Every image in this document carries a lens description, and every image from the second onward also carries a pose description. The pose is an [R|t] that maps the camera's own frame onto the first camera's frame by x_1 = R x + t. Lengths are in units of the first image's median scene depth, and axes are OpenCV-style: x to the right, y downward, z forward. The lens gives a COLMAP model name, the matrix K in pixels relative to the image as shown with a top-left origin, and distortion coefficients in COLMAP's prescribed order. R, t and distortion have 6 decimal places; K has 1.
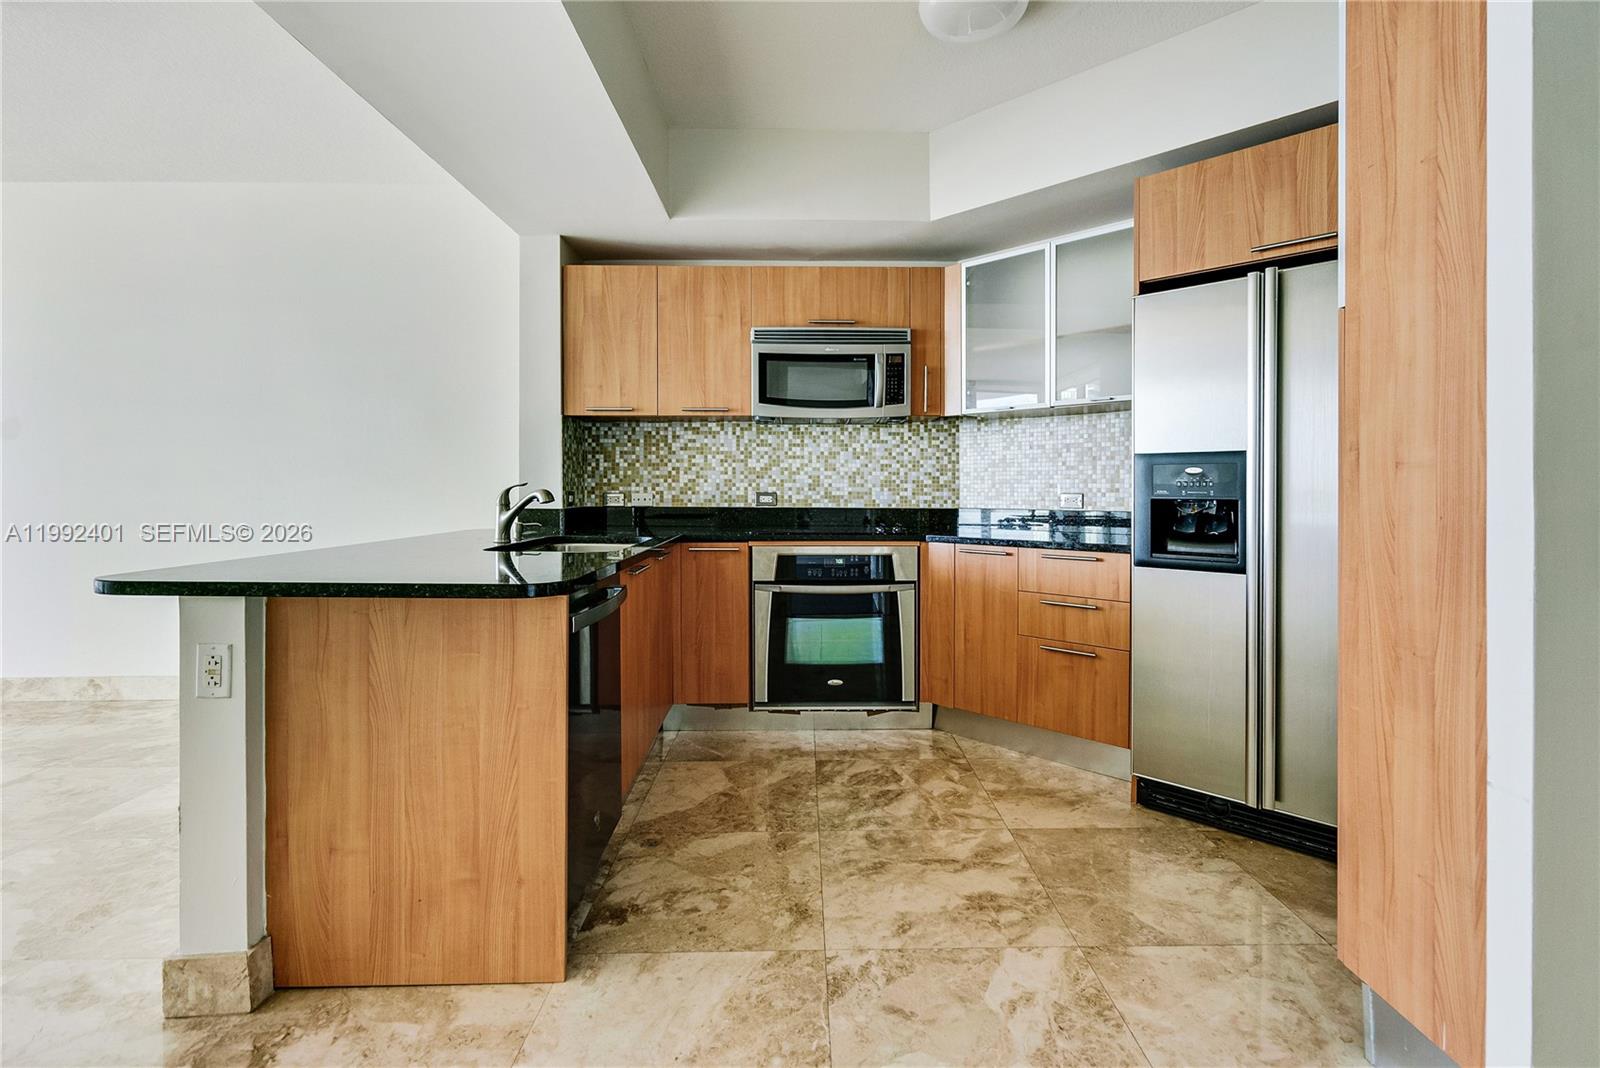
lens RADIAL K [[744.8, 0, 807.2], [0, 744.8, 496.9], [0, 0, 1]] dist [-0.001205, 0.000349]
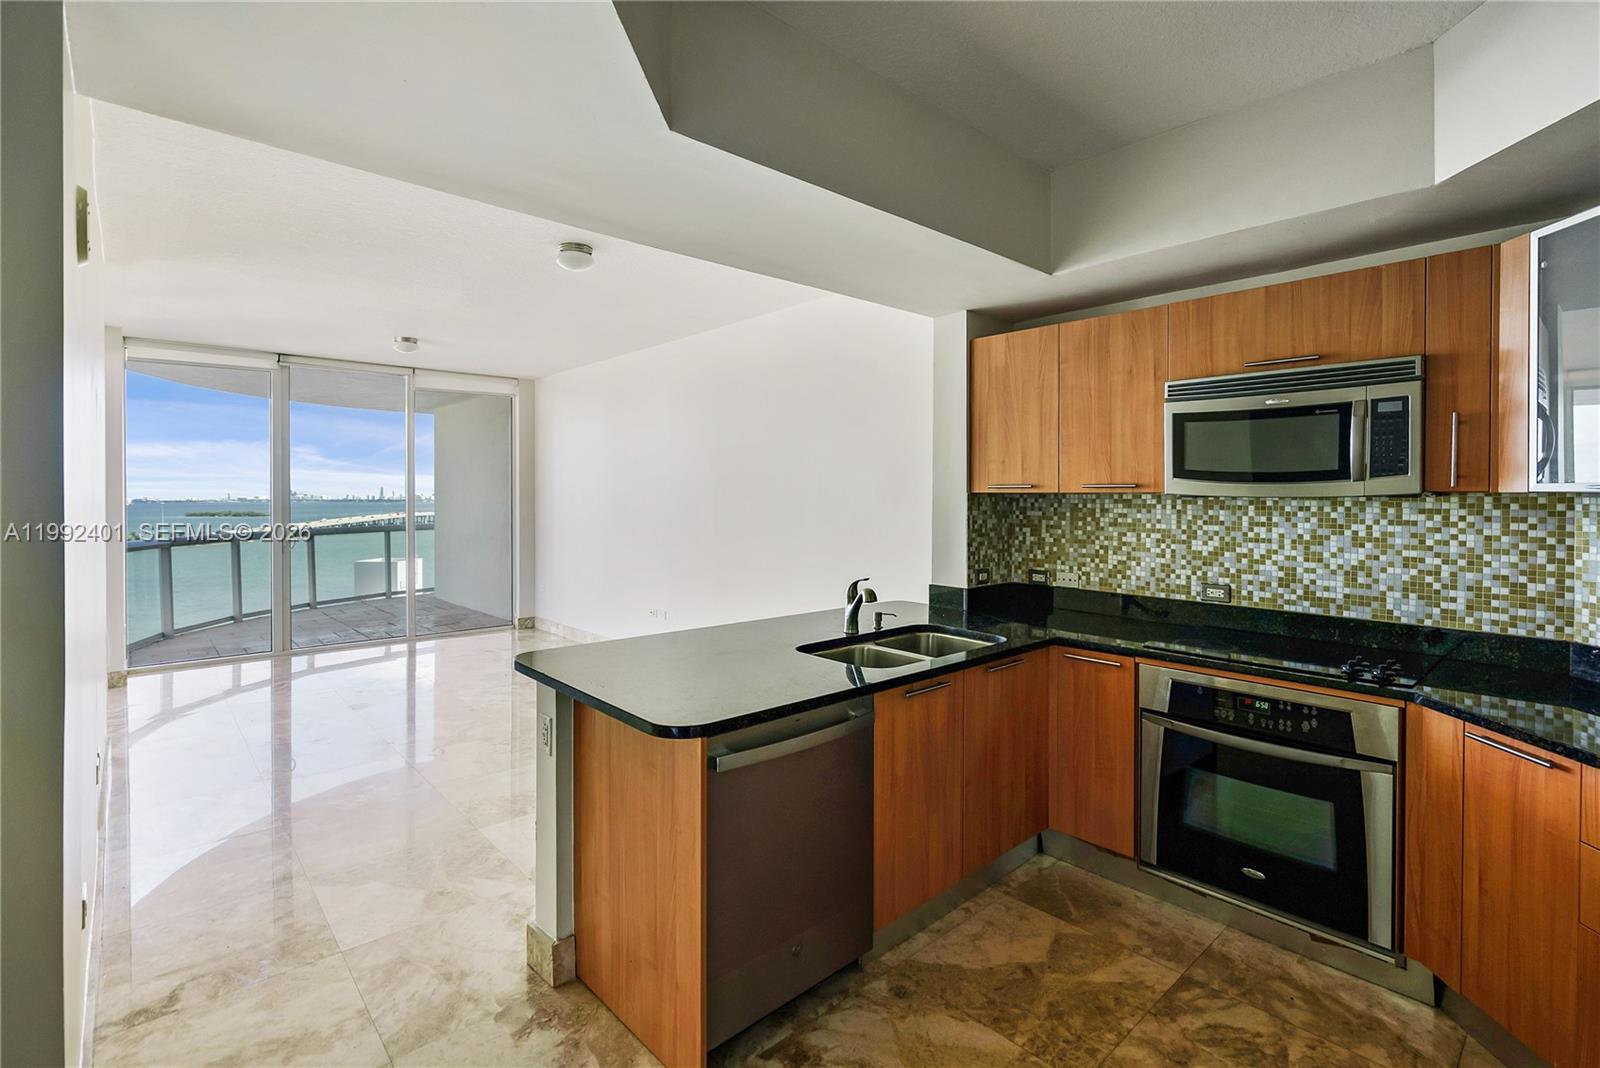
lens RADIAL K [[741.8, 0, 812.9], [0, 741.8, 503.9], [0, 0, 1]] dist [-0.002312, 0.000429]
pose [[0.667830, 0.009813, -0.744249, 0.237056], [-0.012555, 0.999919, 0.001919, -0.085609], [0.744208, 0.008062, 0.667899, 0.175958]]
